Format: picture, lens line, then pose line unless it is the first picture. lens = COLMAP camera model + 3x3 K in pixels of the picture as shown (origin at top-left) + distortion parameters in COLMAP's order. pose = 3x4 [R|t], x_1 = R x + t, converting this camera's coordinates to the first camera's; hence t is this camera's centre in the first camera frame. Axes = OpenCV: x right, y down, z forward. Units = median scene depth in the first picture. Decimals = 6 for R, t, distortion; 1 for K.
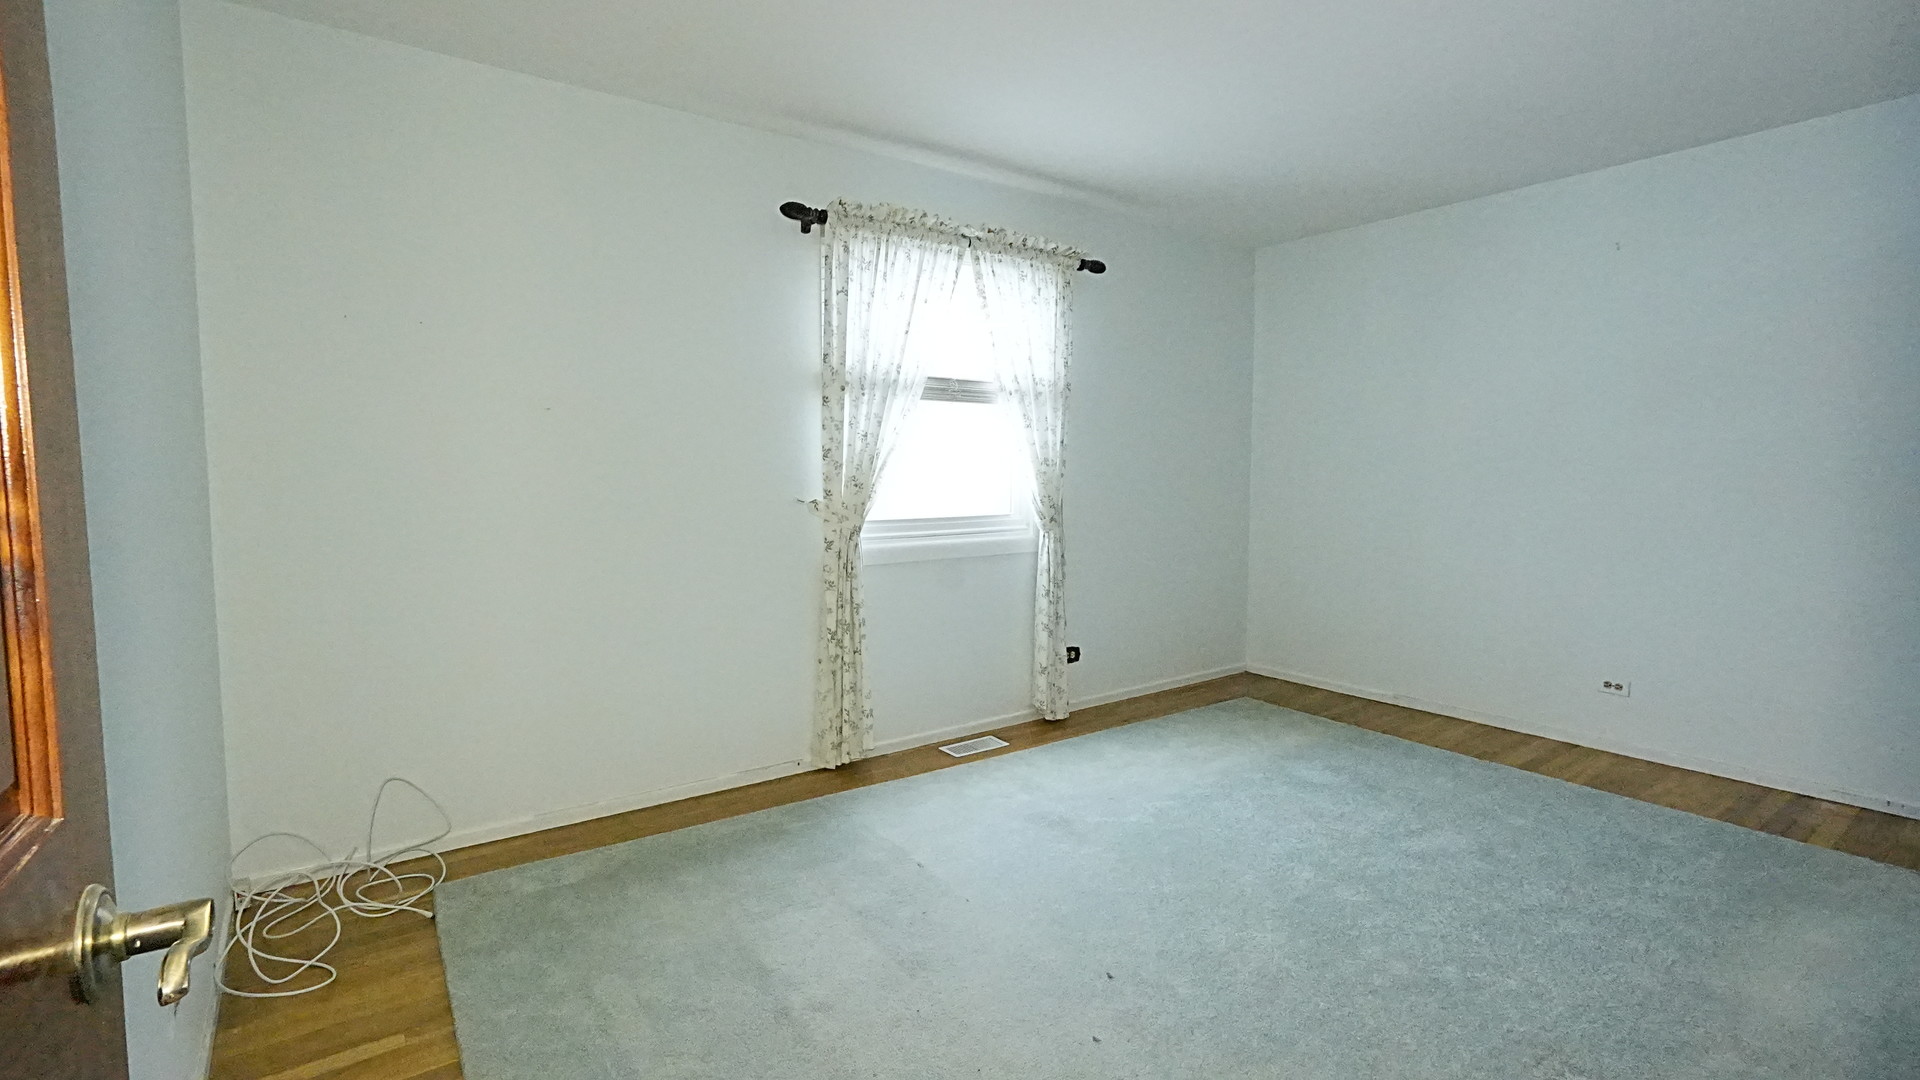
lens RADIAL K [[881.5, 0, 960.4], [0, 881.5, 532.3], [0, 0, 1]] dist [-0.002658, 0.000117]
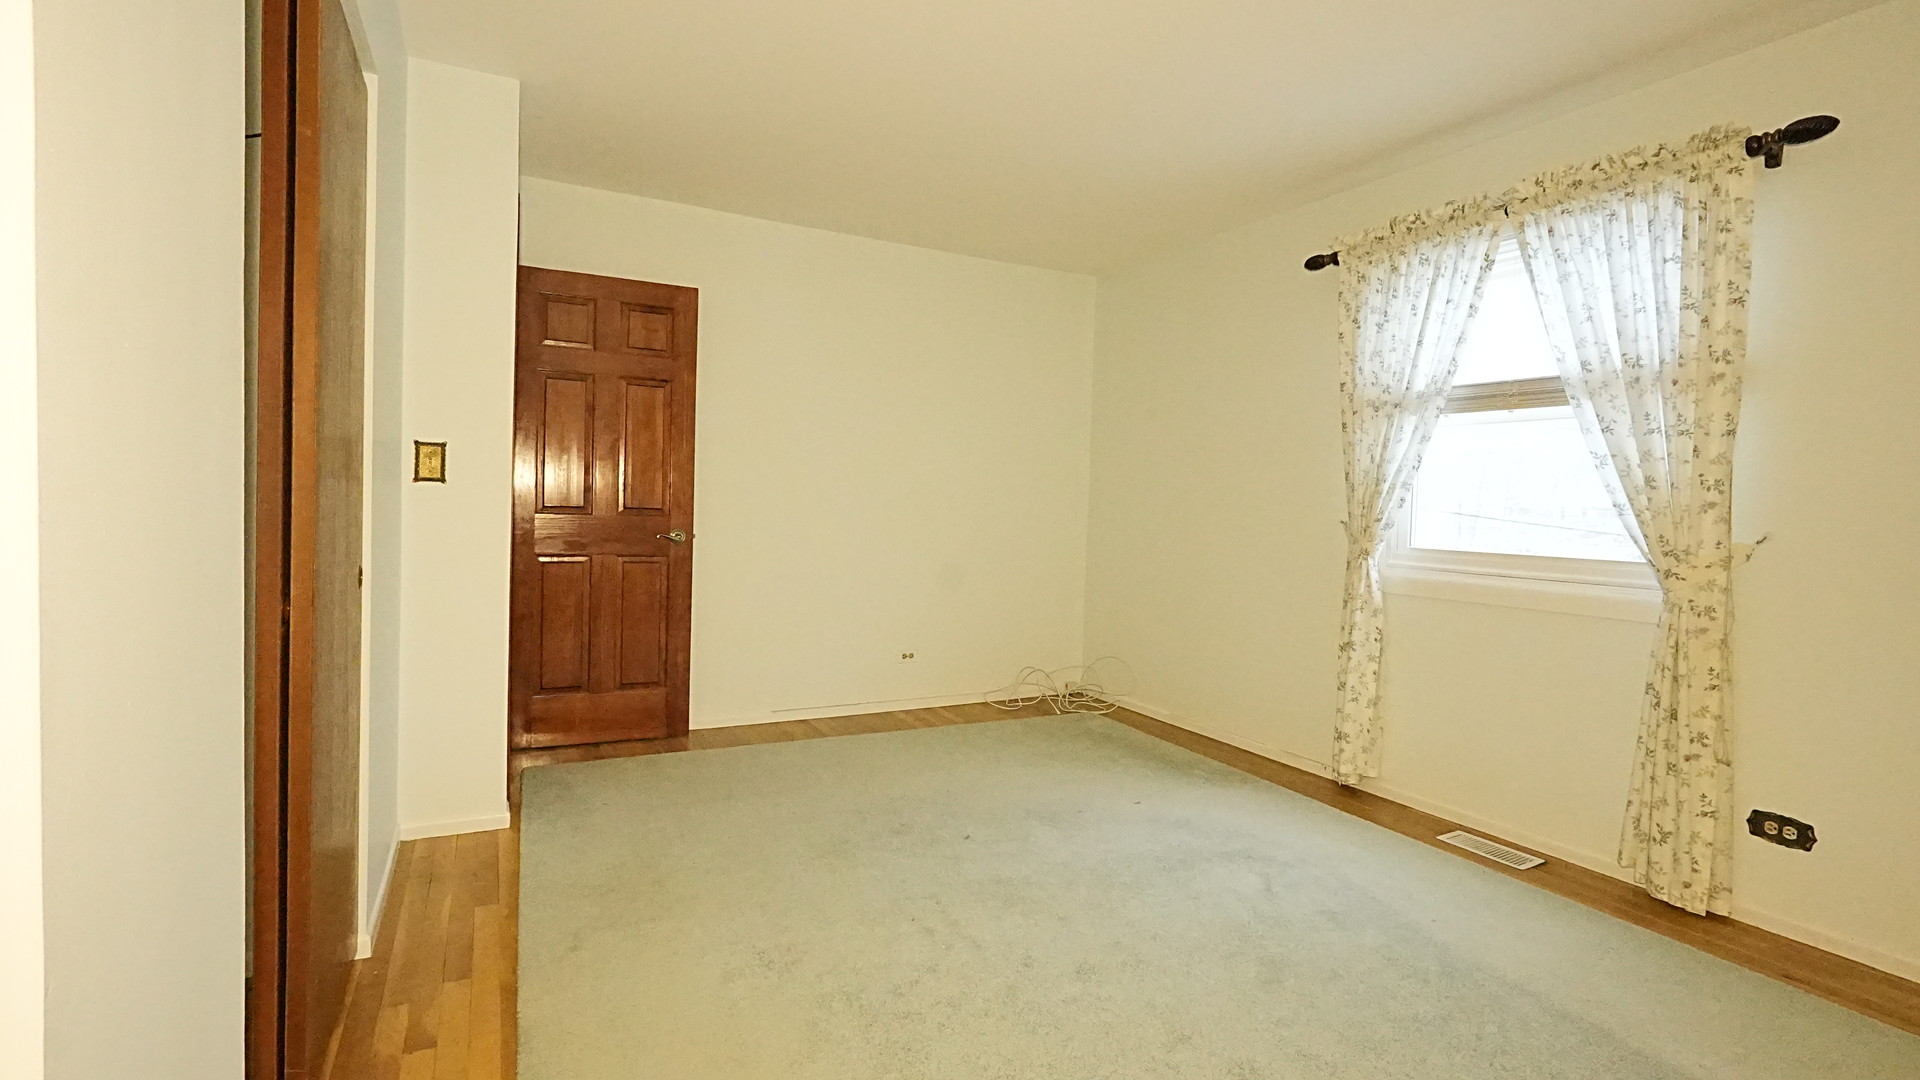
lens RADIAL K [[881.5, 0, 960.4], [0, 881.5, 532.3], [0, 0, 1]] dist [-0.002658, 0.000117]
pose [[-0.139565, 0.032008, -0.989695, 0.875499], [-0.102825, 0.993606, 0.046635, -0.023823], [0.984860, 0.108274, -0.135382, 0.643257]]
